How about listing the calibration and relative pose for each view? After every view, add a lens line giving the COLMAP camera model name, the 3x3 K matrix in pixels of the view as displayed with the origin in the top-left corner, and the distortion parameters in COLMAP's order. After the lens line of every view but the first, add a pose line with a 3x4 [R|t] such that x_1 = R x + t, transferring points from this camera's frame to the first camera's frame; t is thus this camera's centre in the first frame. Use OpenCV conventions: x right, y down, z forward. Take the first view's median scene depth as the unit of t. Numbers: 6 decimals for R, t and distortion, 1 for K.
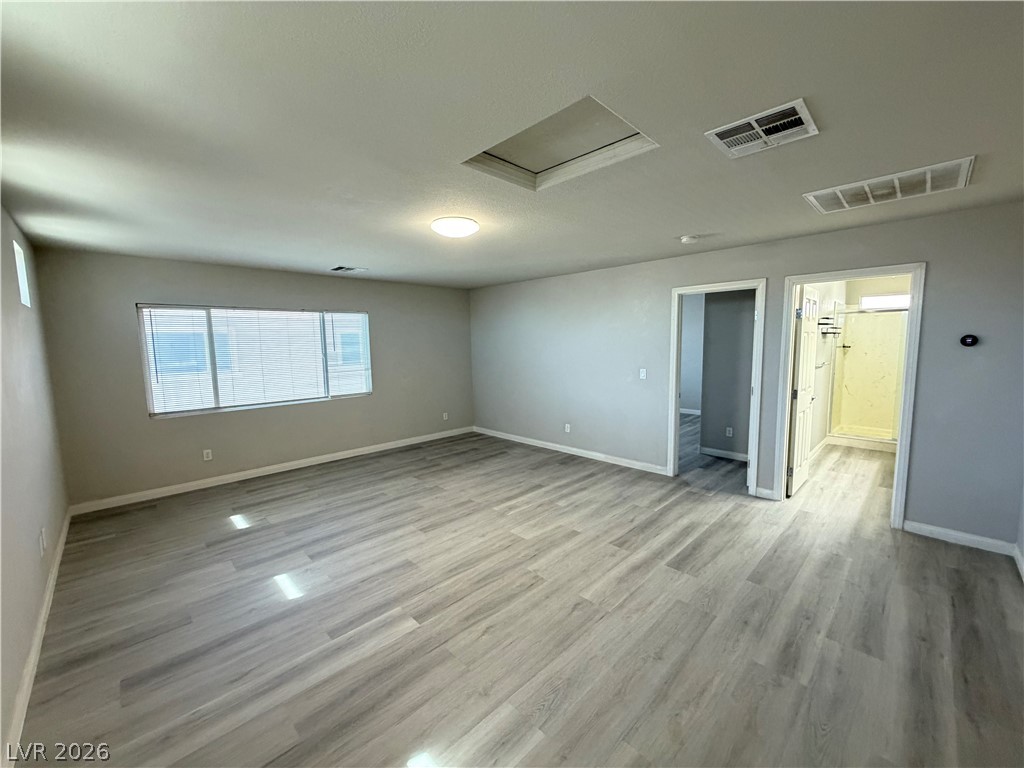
lens RADIAL K [[409.1, 0, 510.8], [0, 409.1, 387.1], [0, 0, 1]] dist [0.011426, 0.000060]
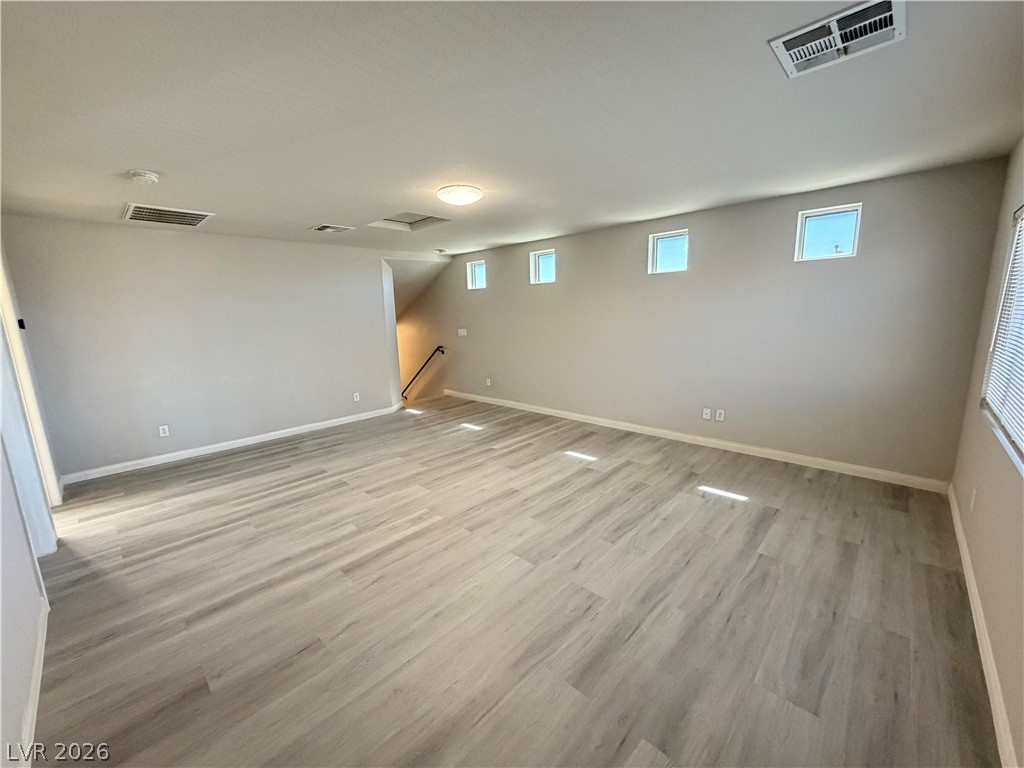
lens RADIAL K [[409.1, 0, 512.4], [0, 409.1, 387.2], [0, 0, 1]] dist [0.011426, 0.000060]
pose [[-0.998320, 0.050881, -0.027719, -0.187338], [0.040638, 0.955871, 0.290962, -0.188443], [0.041300, 0.289347, -0.956333, 1.849505]]
